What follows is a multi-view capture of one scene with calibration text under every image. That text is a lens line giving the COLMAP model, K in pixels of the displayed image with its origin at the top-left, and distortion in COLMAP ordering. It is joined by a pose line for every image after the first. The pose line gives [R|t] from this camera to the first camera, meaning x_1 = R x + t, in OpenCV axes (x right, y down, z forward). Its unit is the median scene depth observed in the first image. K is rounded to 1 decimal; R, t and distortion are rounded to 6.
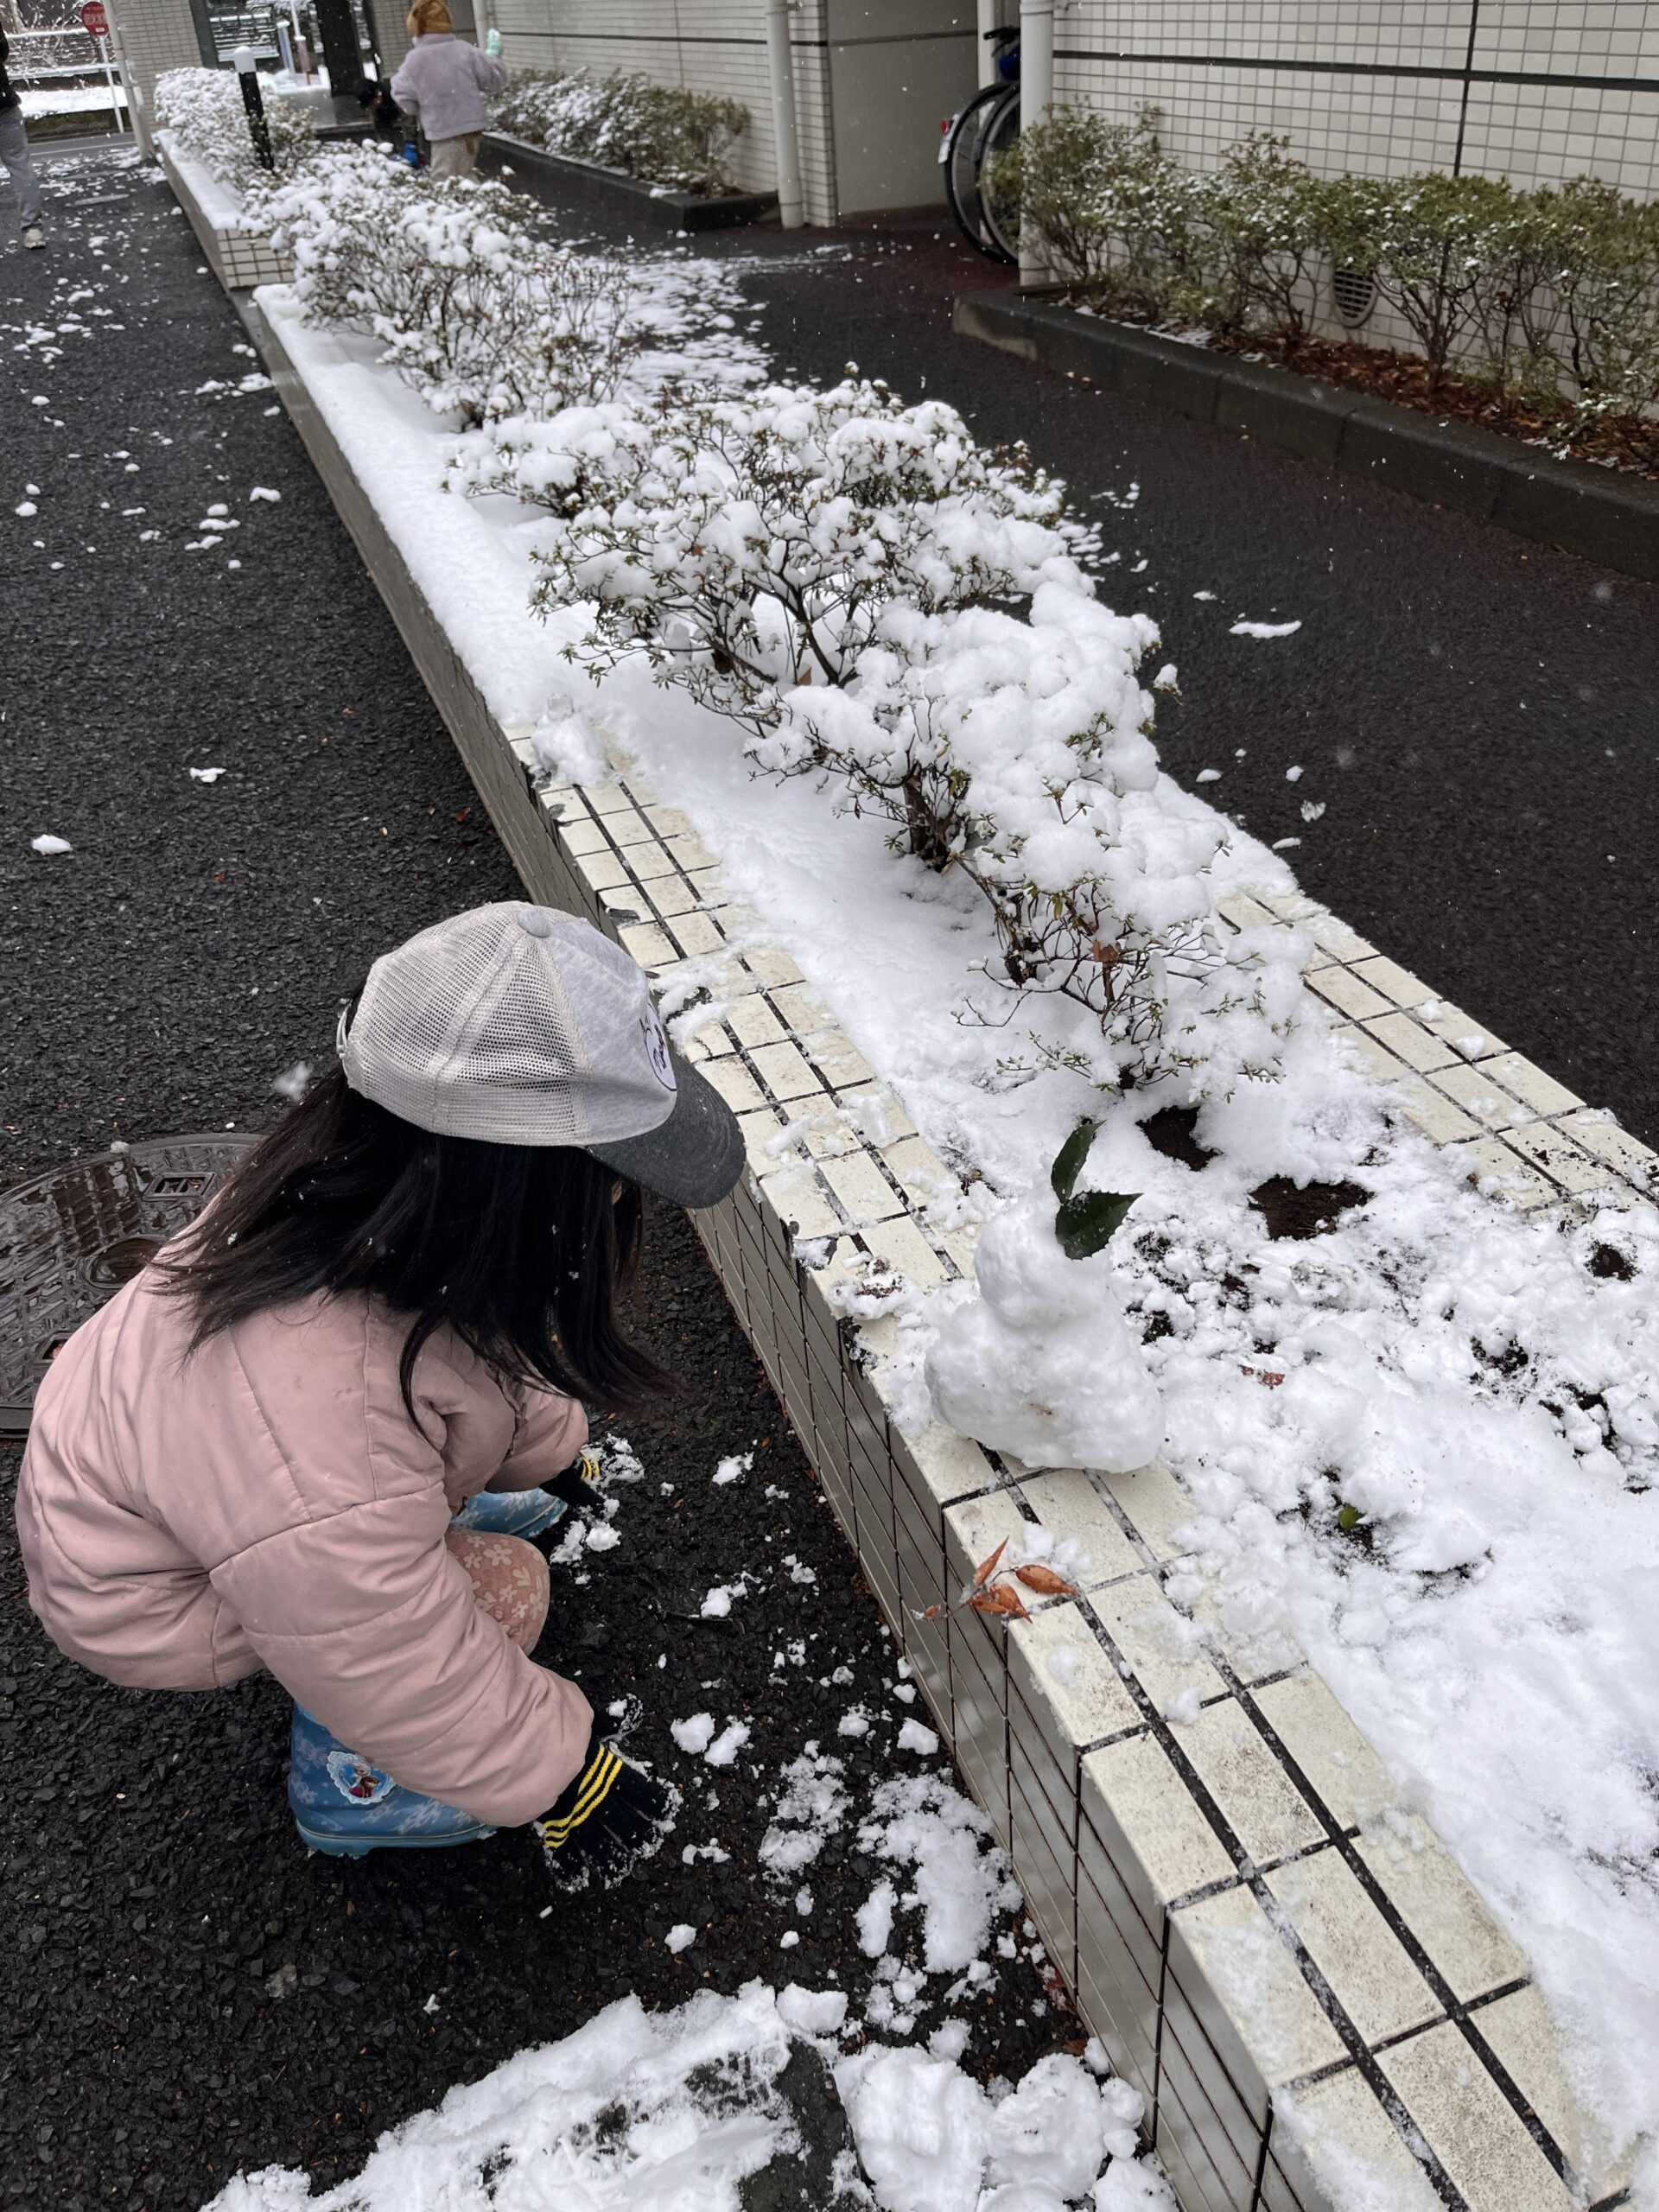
lens RADIAL K [[1739.9, 0, 863.9], [0, 1739.9, 1136.7], [0, 0, 1]] dist [0.046607, -0.091340]
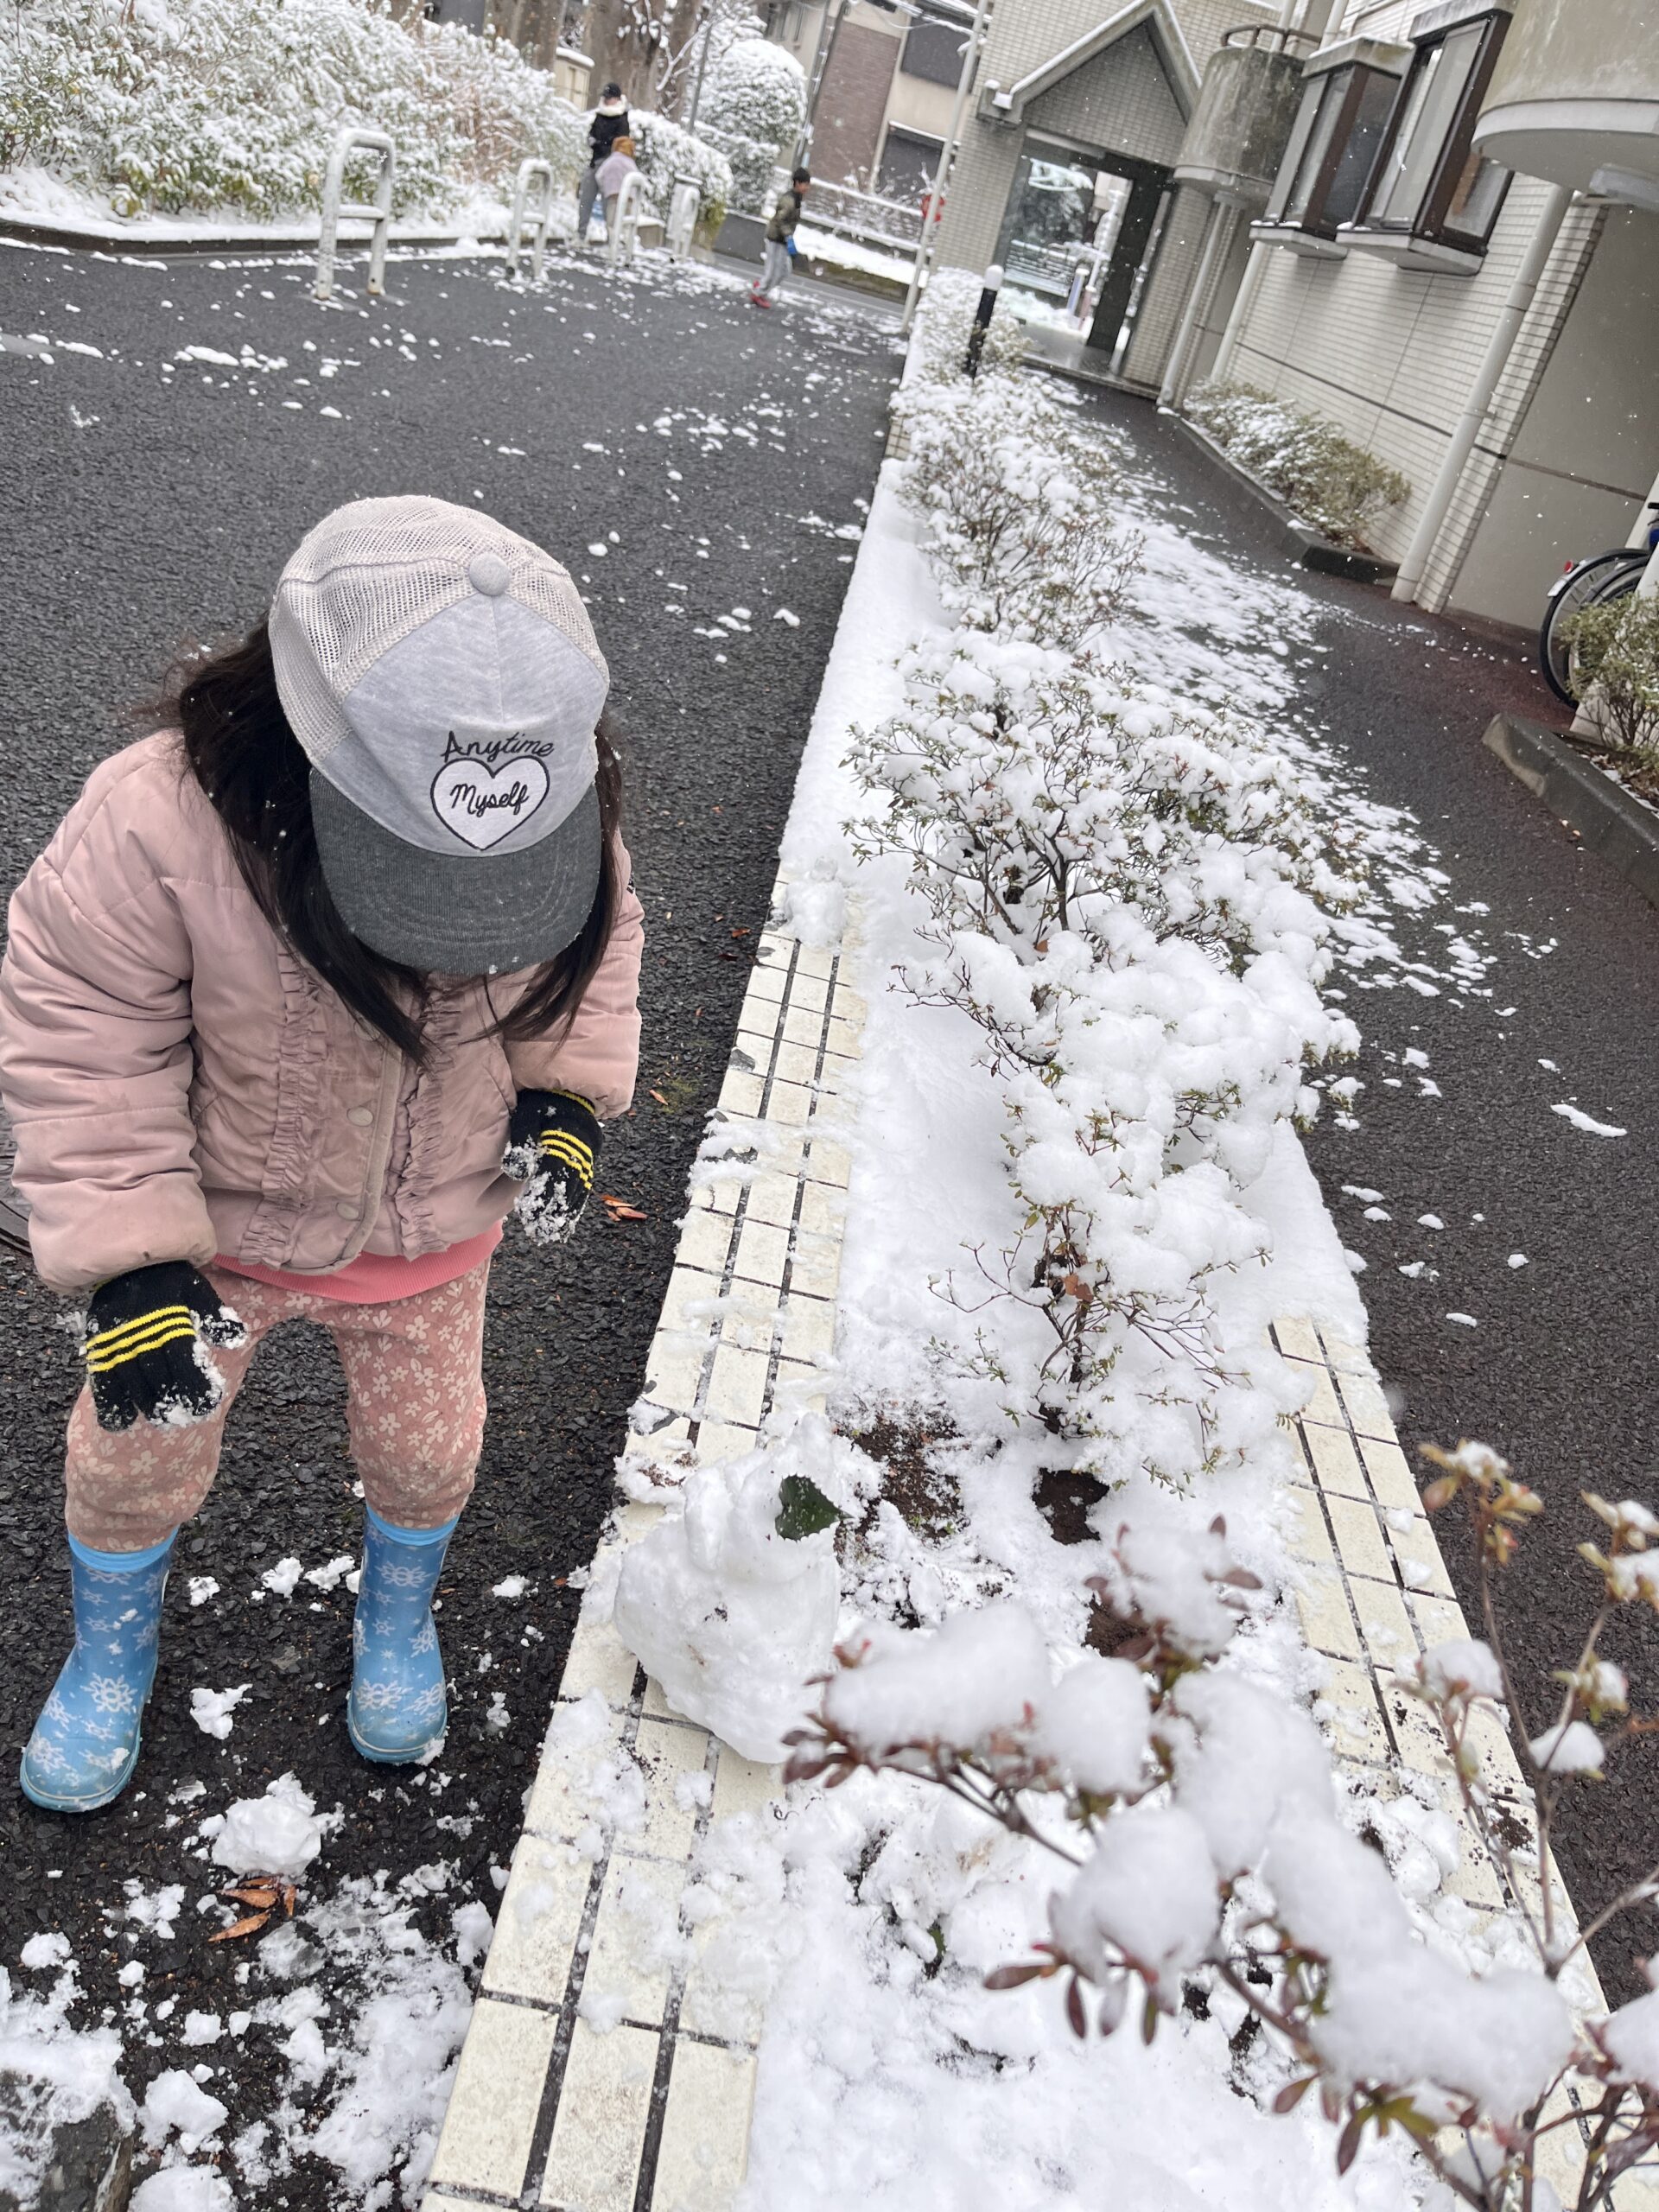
lens RADIAL K [[1739.9, 0, 845.5], [0, 1739.9, 1107.3], [0, 0, 1]] dist [0.046607, -0.091340]
pose [[0.869824, 0.438009, -0.227055, 0.151176], [-0.467021, 0.879371, -0.092723, -0.033716], [0.159052, 0.186692, 0.969458, 0.020992]]
